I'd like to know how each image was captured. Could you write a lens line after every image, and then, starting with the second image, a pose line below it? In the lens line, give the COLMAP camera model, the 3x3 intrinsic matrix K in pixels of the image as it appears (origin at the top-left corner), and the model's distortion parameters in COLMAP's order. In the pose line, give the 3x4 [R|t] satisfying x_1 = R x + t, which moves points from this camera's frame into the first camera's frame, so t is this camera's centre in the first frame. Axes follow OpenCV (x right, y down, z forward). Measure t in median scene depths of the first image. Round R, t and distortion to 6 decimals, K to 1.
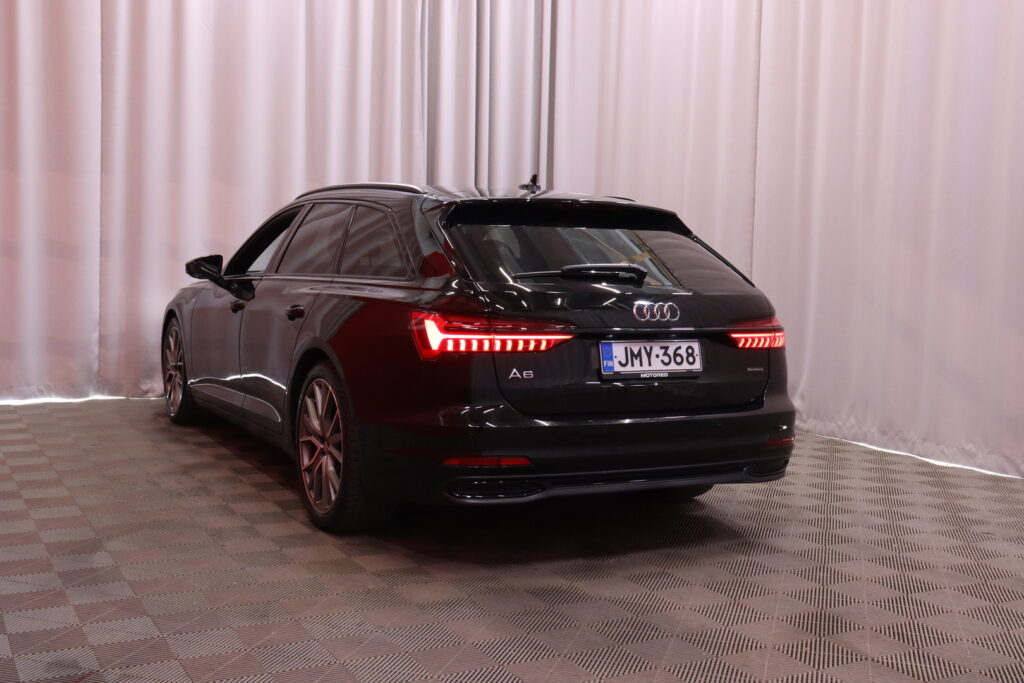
lens RADIAL K [[1202.5, 0, 513.2], [0, 1202.5, 336.9], [0, 0, 1]] dist [-0.154540, 0.000000]
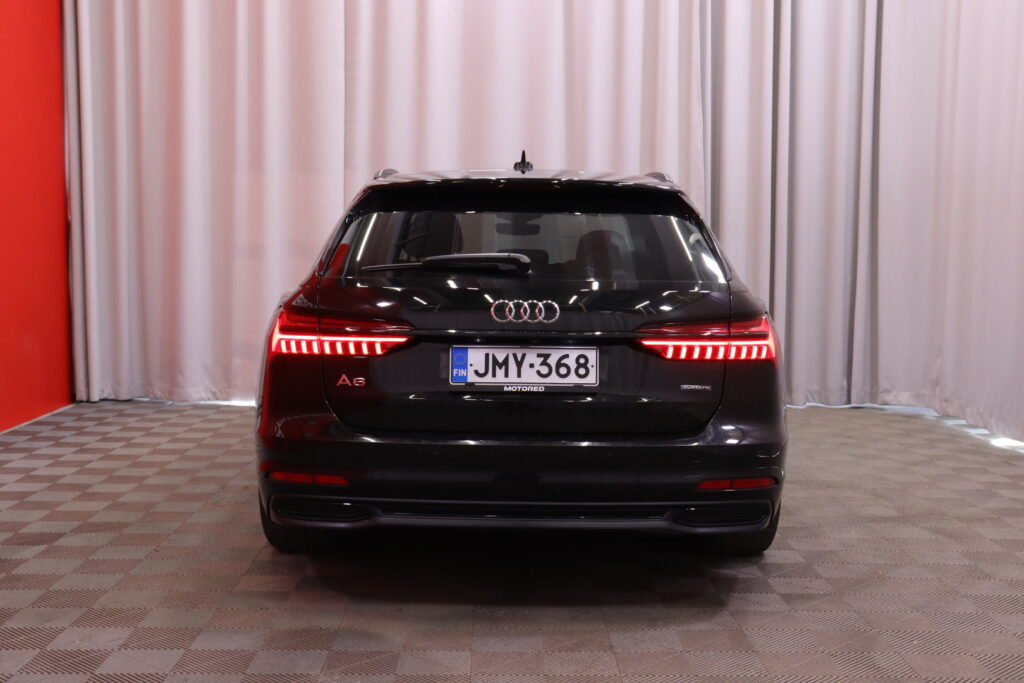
lens RADIAL K [[1237.9, 0, 509.5], [0, 1237.9, 342.4], [0, 0, 1]] dist [0.058026, 0.000000]
pose [[0.886129, 0.020383, -0.462990, 0.496018], [-0.019829, 0.999785, 0.006064, -0.004680], [0.463014, 0.003807, 0.886343, 0.244716]]
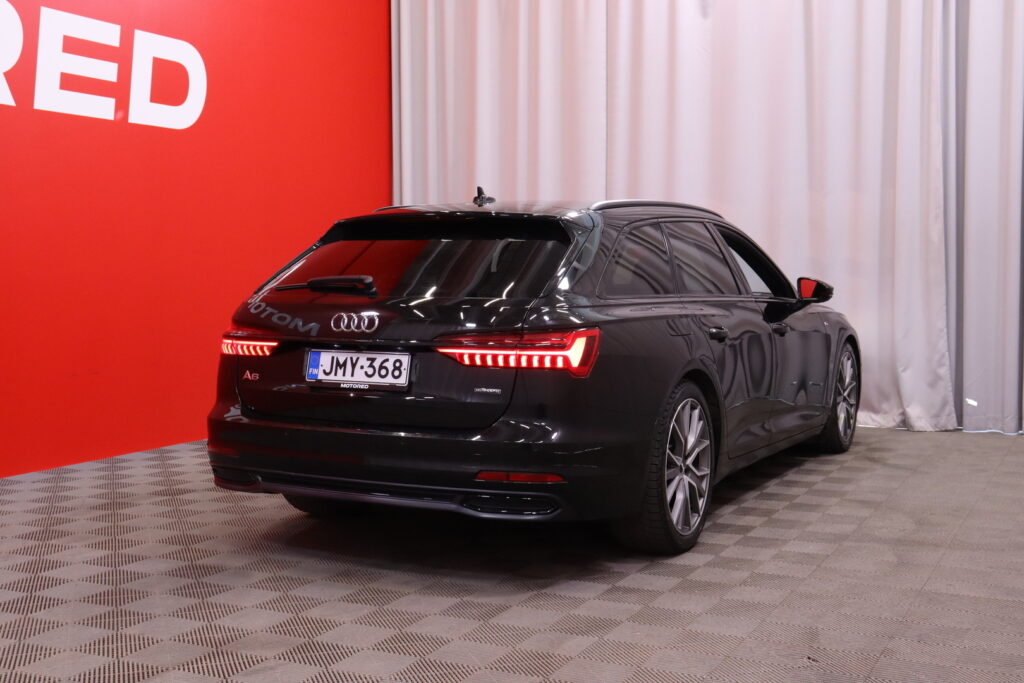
lens RADIAL K [[1228.7, 0, 512.8], [0, 1228.7, 348.3], [0, 0, 1]] dist [-0.028034, 0.000000]
pose [[0.567289, 0.027339, -0.823065, 1.023982], [-0.042309, 0.999096, 0.004025, -0.008984], [0.822431, 0.032539, 0.567934, 0.524252]]
